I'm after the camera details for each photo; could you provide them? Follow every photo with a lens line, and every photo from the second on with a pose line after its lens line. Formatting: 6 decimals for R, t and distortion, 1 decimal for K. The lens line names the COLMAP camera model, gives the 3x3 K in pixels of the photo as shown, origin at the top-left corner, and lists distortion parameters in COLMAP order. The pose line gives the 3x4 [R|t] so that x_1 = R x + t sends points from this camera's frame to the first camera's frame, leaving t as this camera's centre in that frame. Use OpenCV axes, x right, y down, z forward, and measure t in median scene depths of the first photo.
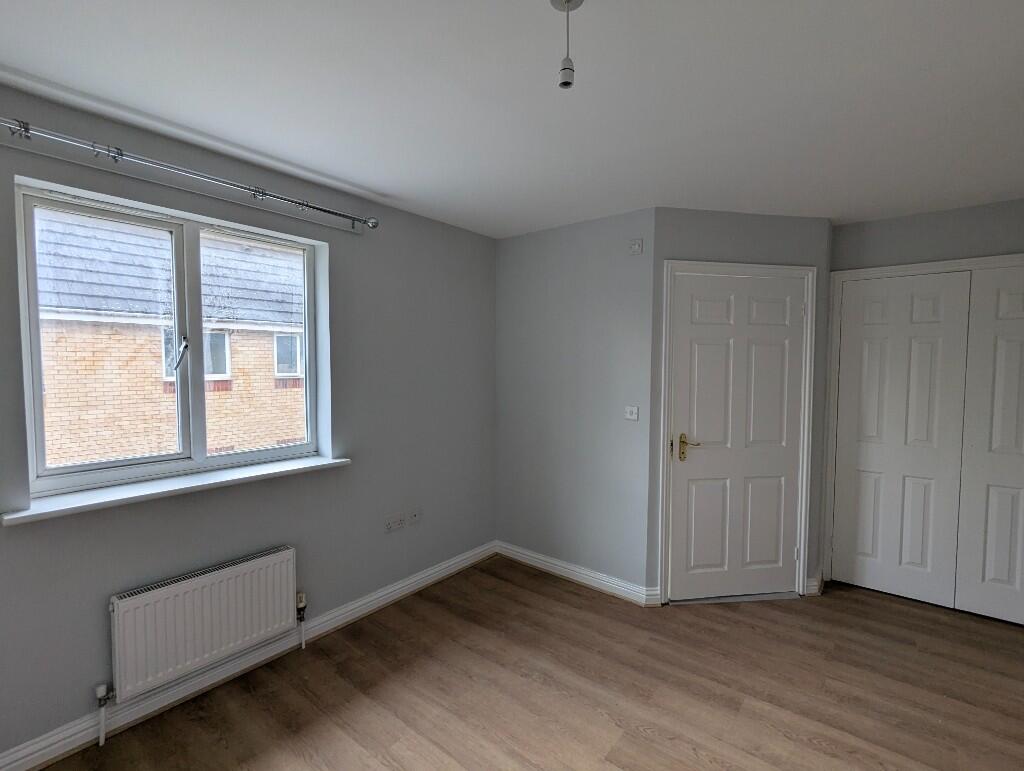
lens RADIAL K [[487.1, 0, 512.0], [0, 487.1, 385.5], [0, 0, 1]] dist [-0.002660, 0.001344]
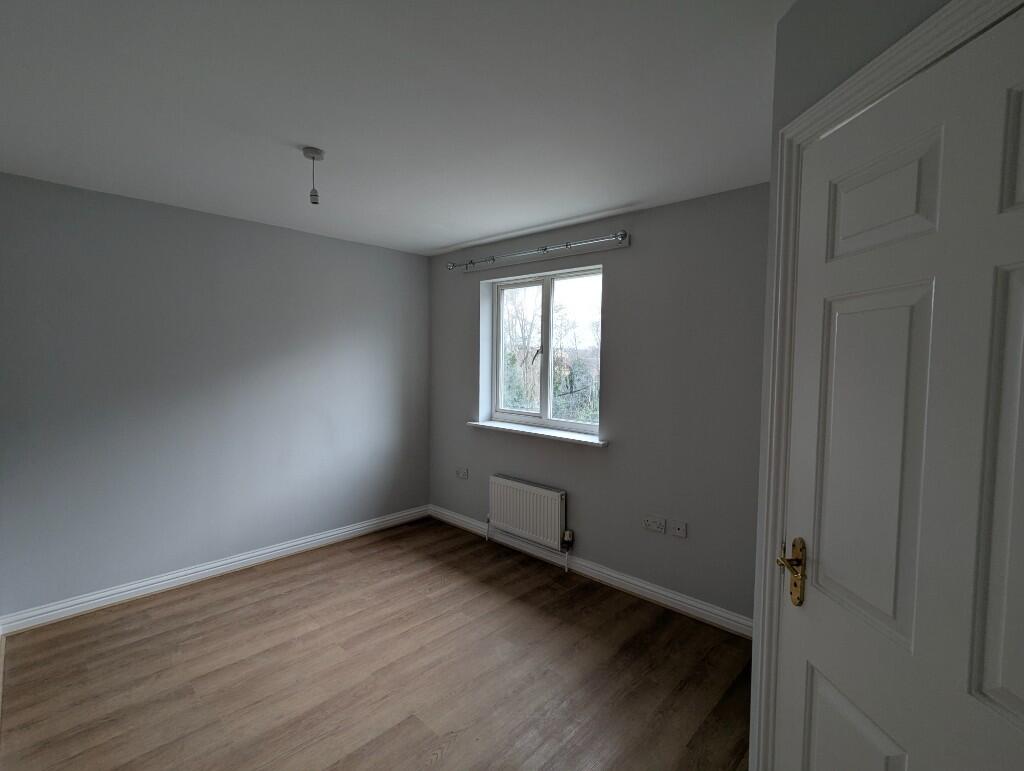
lens RADIAL K [[487.1, 0, 512.0], [0, 487.1, 385.5], [0, 0, 1]] dist [-0.002660, 0.001344]
pose [[-0.081579, 0.051666, -0.995327, 0.865308], [-0.067224, 0.996096, 0.057216, -0.041804], [0.994397, 0.071578, -0.077787, 0.876505]]
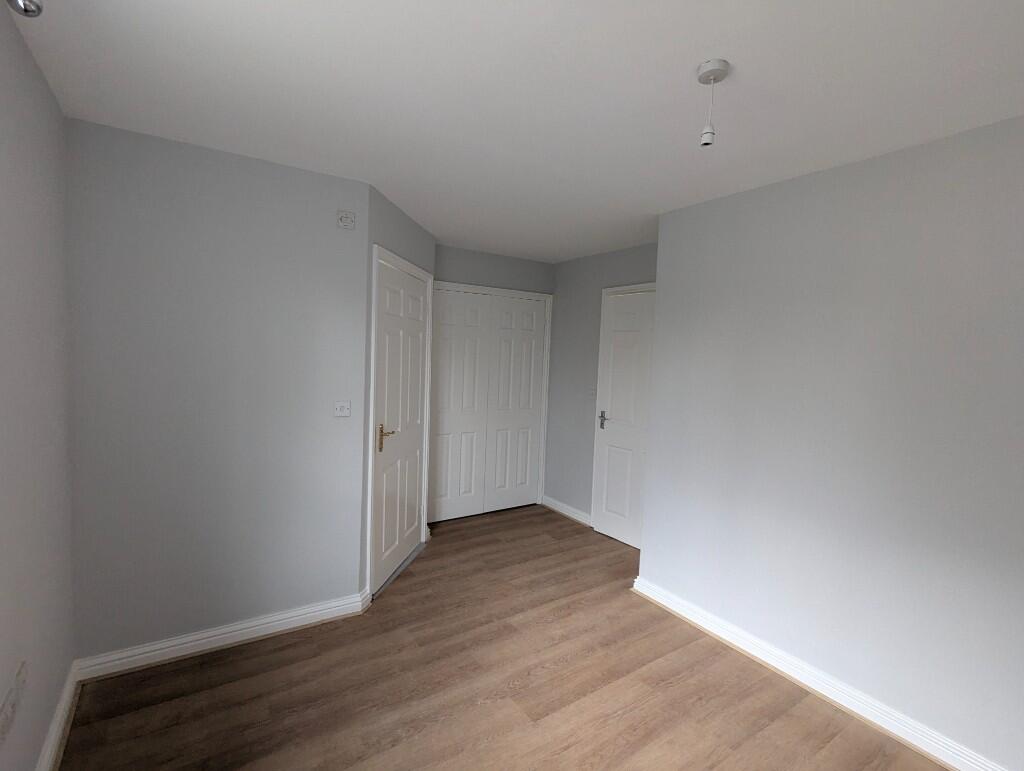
lens RADIAL K [[487.1, 0, 512.0], [0, 487.1, 385.5], [0, 0, 1]] dist [-0.002660, 0.001344]
pose [[0.291391, -0.056178, 0.954953, -0.577270], [0.010995, 0.998405, 0.055379, -0.035993], [-0.956541, -0.005638, 0.291544, 0.510006]]
